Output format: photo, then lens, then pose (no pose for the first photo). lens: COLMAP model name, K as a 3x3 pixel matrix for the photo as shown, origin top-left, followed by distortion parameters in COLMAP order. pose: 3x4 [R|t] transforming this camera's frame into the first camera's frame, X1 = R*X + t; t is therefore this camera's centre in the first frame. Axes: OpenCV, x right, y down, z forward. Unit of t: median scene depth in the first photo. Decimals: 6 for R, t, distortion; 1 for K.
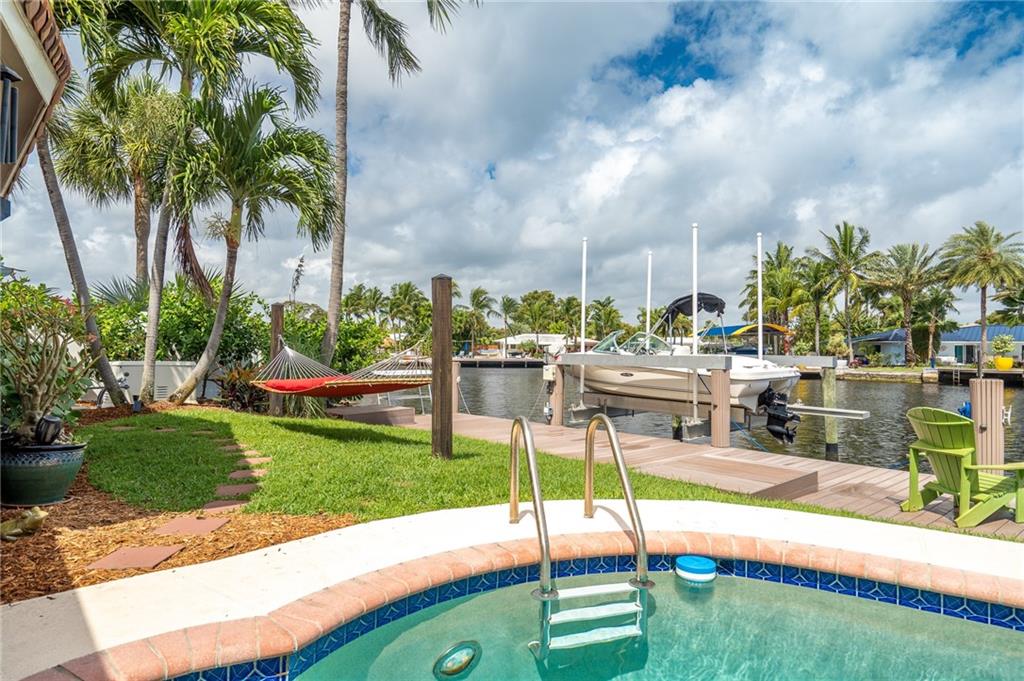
lens RADIAL K [[594.9, 0, 498.7], [0, 594.9, 341.8], [0, 0, 1]] dist [0.009843, -0.002649]
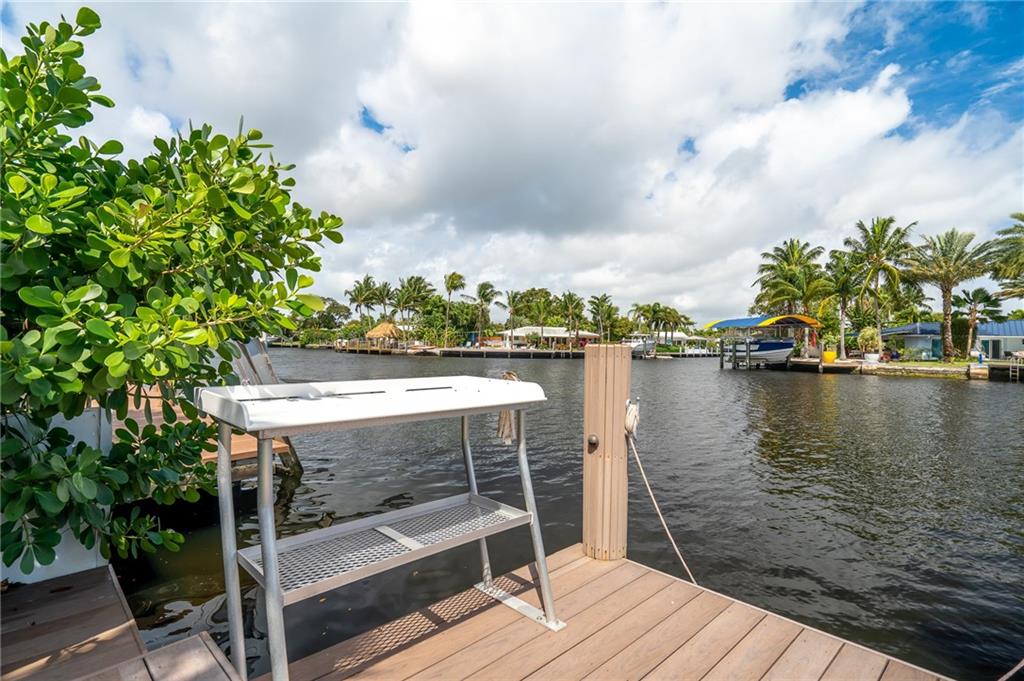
lens RADIAL K [[519.2, 0, 512.5], [0, 519.2, 346.2], [0, 0, 1]] dist [-0.003300, -0.000358]
pose [[0.999430, 0.010450, 0.032086, -0.132047], [-0.011117, 0.999725, 0.020665, 0.033912], [-0.031862, -0.021009, 0.999271, 0.865578]]
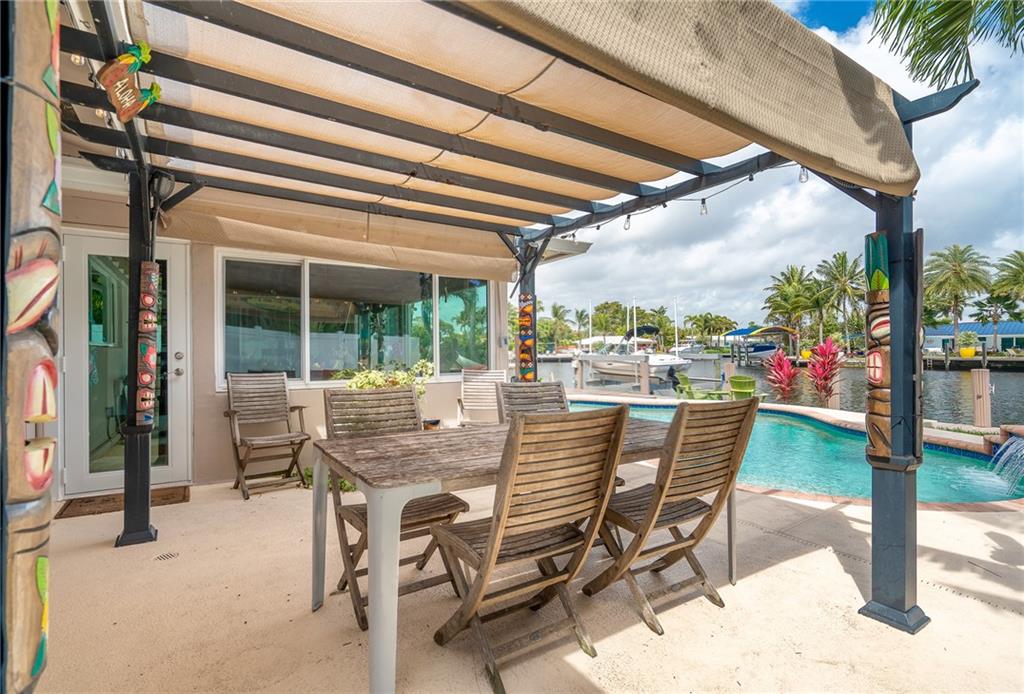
lens RADIAL K [[463.5, 0, 489.6], [0, 463.5, 352.1], [0, 0, 1]] dist [-0.004300, -0.000979]
pose [[0.981371, -0.019473, -0.191131, 0.091492], [0.023225, 0.999579, 0.017410, -0.022331], [0.190711, -0.021525, 0.981410, -0.602037]]
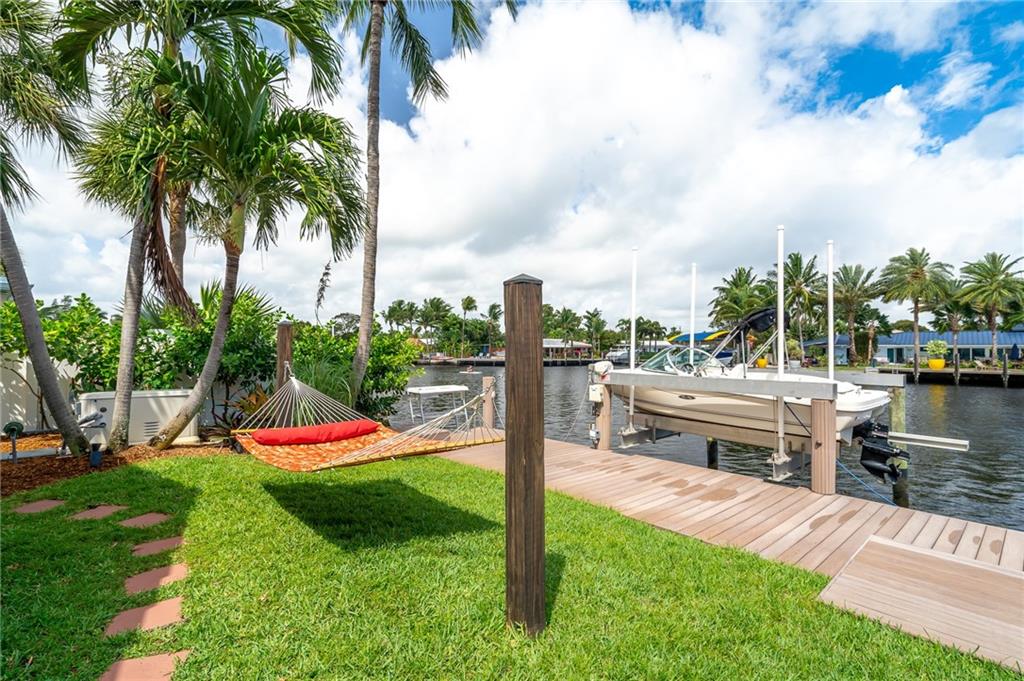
lens RADIAL K [[463.5, 0, 503.7], [0, 463.5, 348.3], [0, 0, 1]] dist [-0.004300, -0.000979]
pose [[0.999953, -0.003252, -0.009133, -0.046193], [0.003334, 0.999954, 0.008963, -0.022100], [0.009103, -0.008993, 0.999918, 0.248436]]
